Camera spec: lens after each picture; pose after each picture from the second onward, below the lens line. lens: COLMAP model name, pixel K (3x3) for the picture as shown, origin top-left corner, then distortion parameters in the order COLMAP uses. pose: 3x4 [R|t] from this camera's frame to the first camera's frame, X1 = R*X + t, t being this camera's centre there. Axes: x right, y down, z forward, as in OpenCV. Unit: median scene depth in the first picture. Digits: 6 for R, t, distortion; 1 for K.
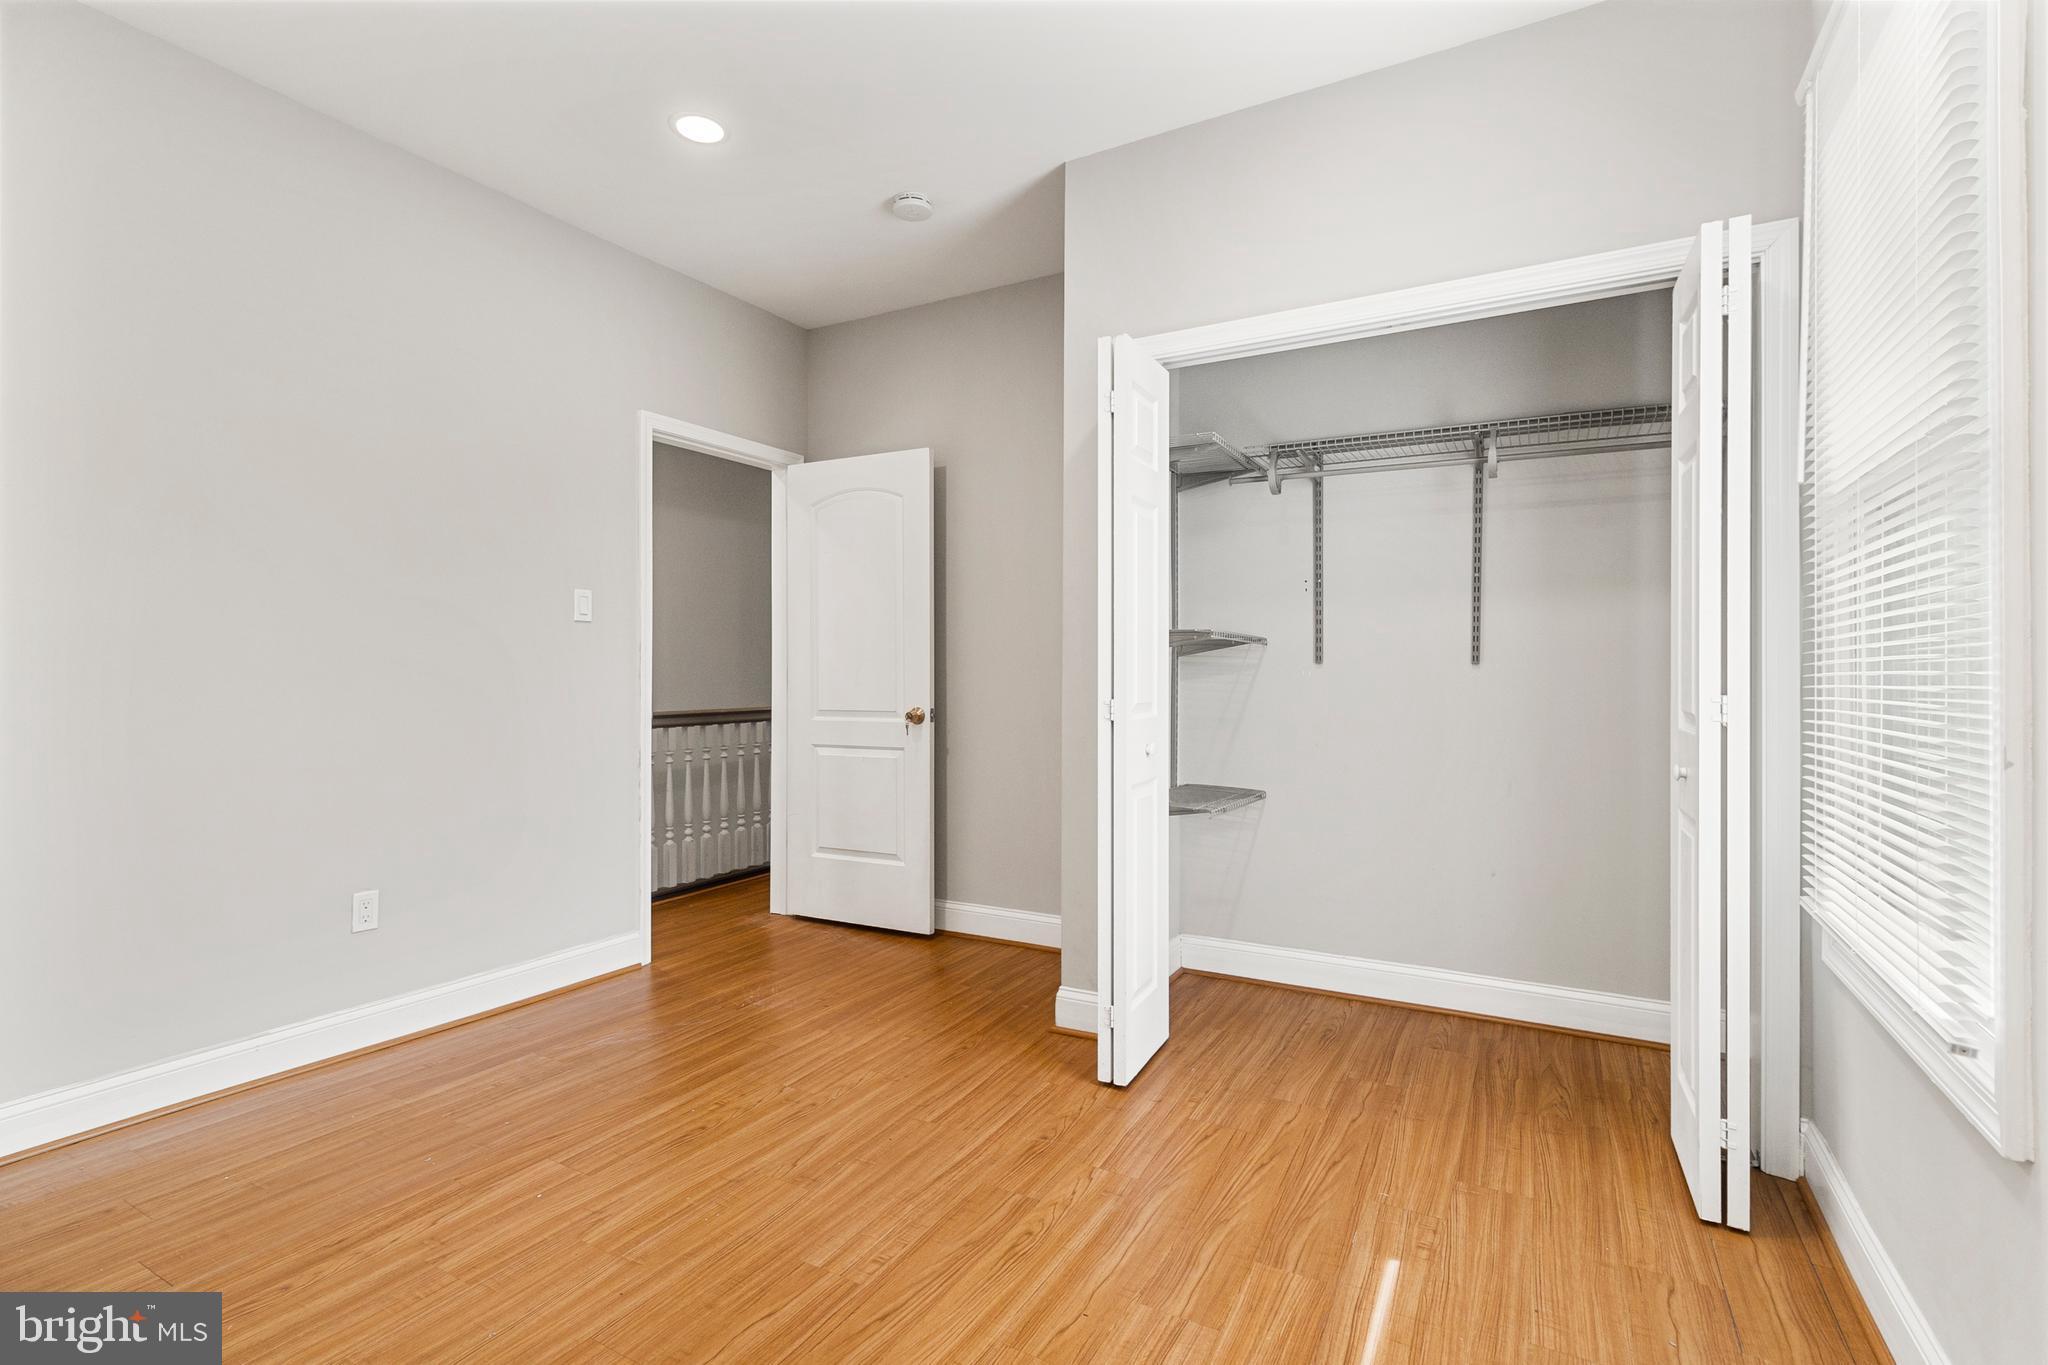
lens RADIAL K [[945.1, 0, 1017.5], [0, 945.1, 670.4], [0, 0, 1]] dist [-0.006273, 0.000361]
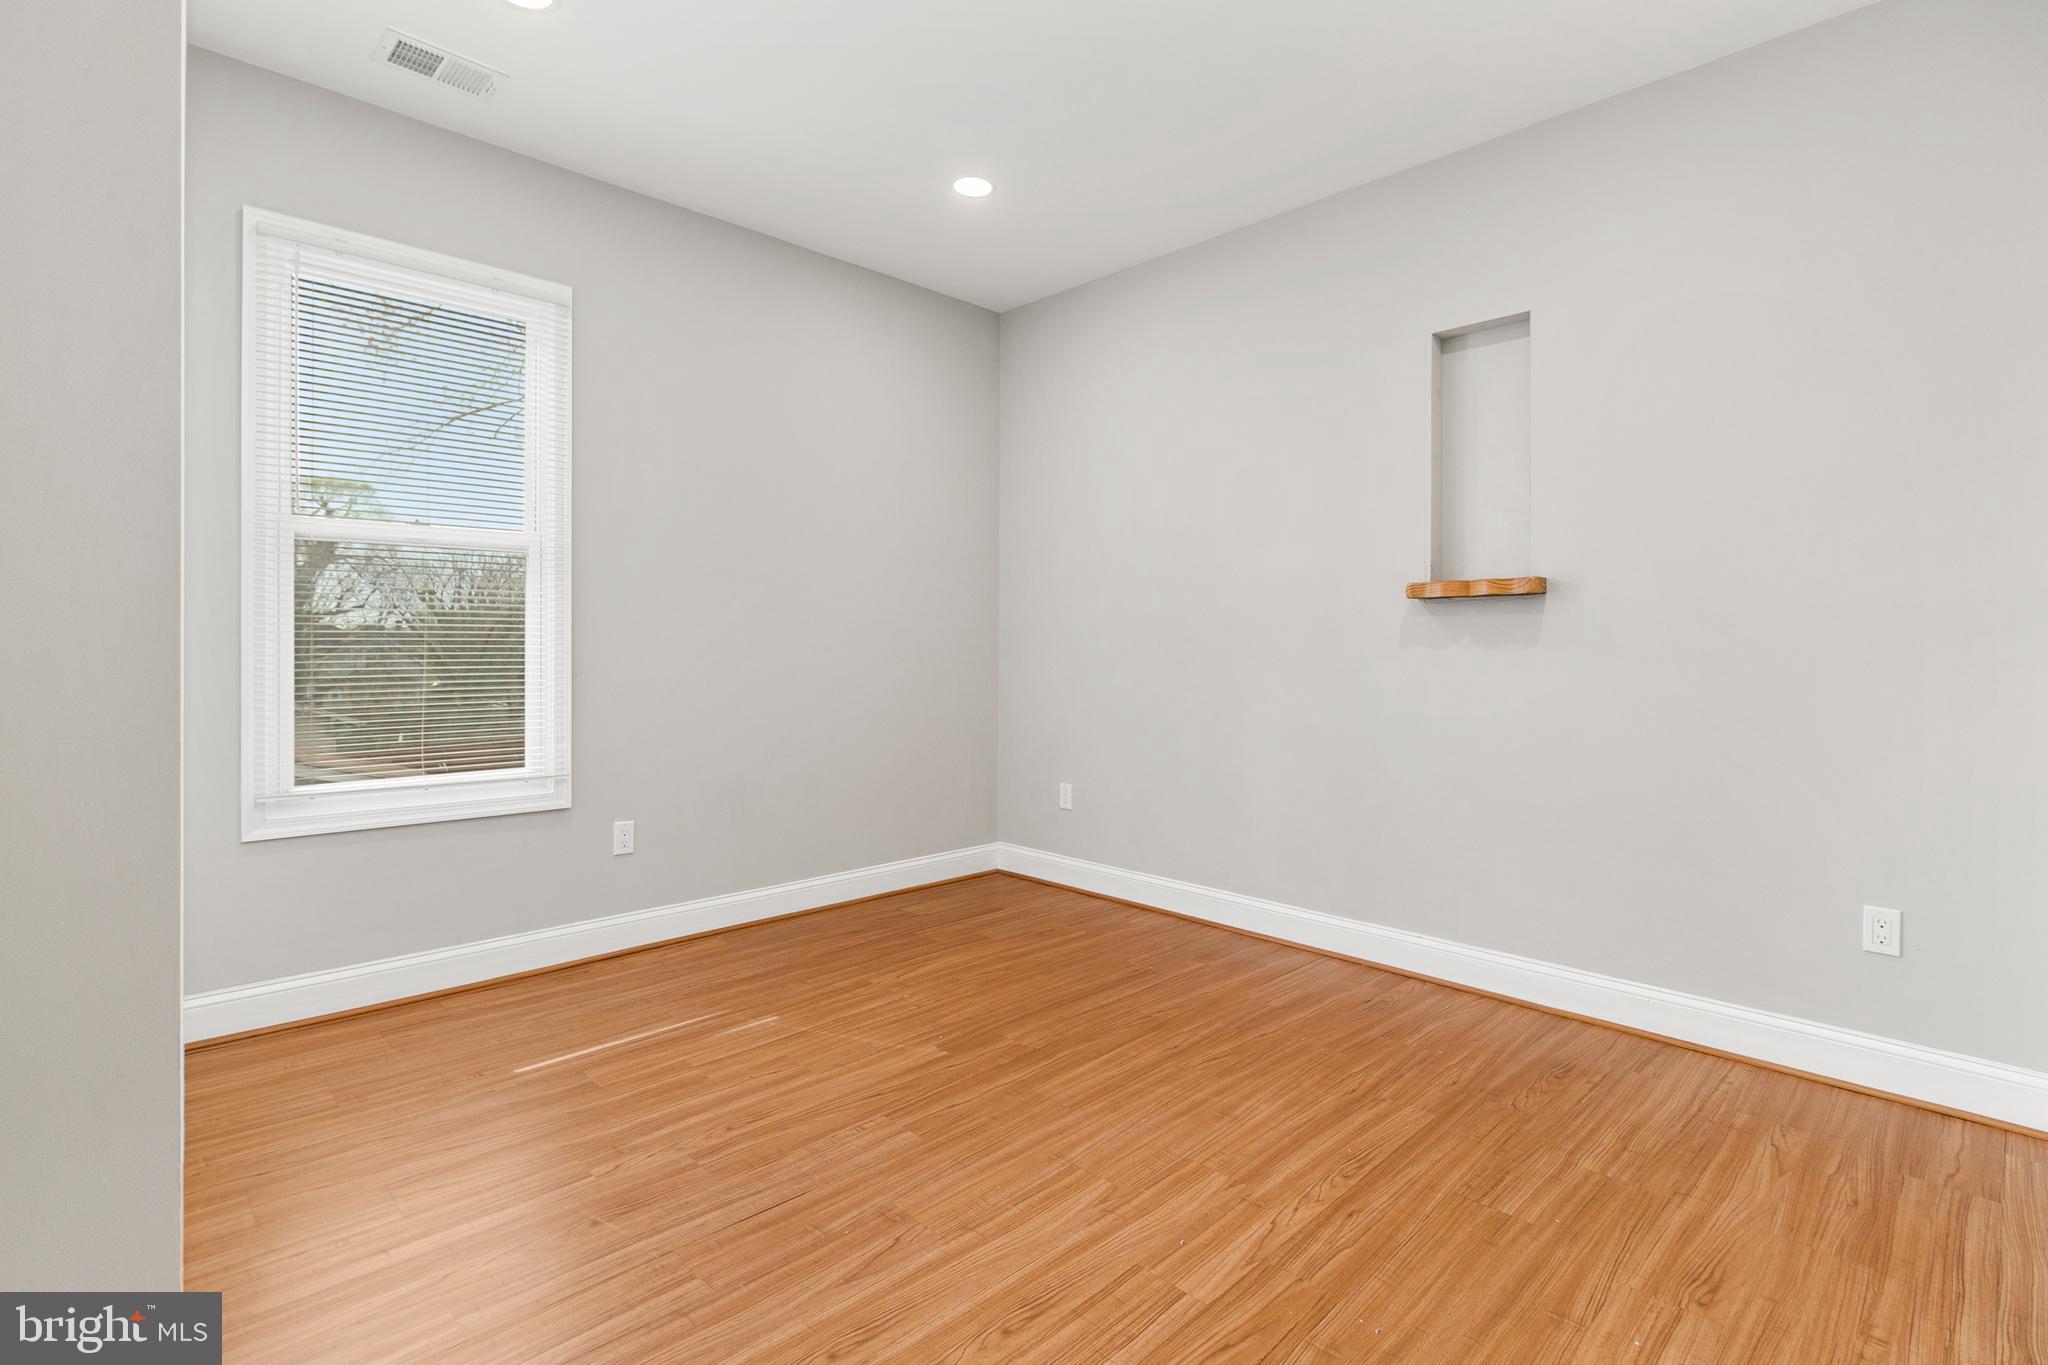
lens RADIAL K [[945.1, 0, 1017.5], [0, 945.1, 670.4], [0, 0, 1]] dist [-0.006273, 0.000361]
pose [[-0.959844, -0.011042, 0.280318, -0.644907], [-0.005731, 0.999788, 0.019760, 0.014781], [-0.280476, 0.017360, -0.959704, 2.010259]]
